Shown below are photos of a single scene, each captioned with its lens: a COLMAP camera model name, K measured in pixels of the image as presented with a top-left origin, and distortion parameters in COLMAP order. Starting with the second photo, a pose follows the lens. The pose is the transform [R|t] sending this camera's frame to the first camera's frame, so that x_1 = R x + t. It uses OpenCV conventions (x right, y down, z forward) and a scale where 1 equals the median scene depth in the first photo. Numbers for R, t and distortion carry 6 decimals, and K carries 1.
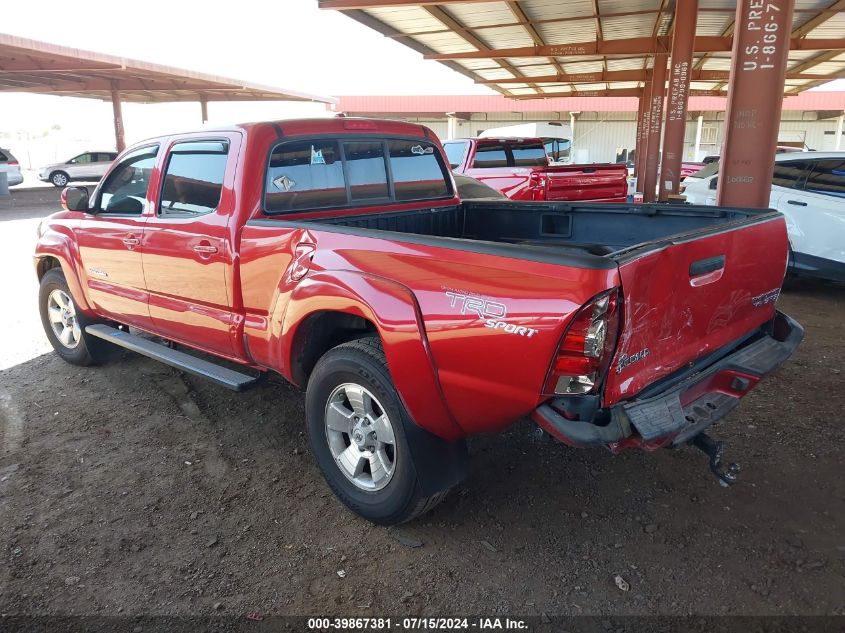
lens RADIAL K [[669.8, 0, 422.5], [0, 669.8, 316.5], [0, 0, 1]] dist [-0.004257, -0.013729]
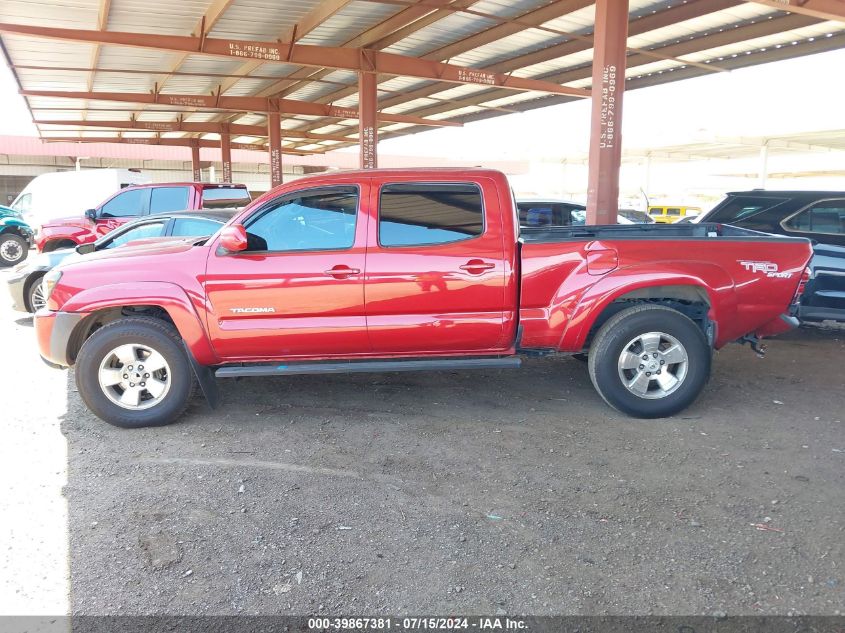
lens RADIAL K [[669.8, 0, 422.5], [0, 669.8, 316.5], [0, 0, 1]] dist [-0.004257, -0.013729]
pose [[0.724988, -0.114245, 0.679221, -0.841083], [0.160593, 0.987006, -0.005400, -0.009134], [-0.669778, 0.112993, 0.733914, 0.089863]]
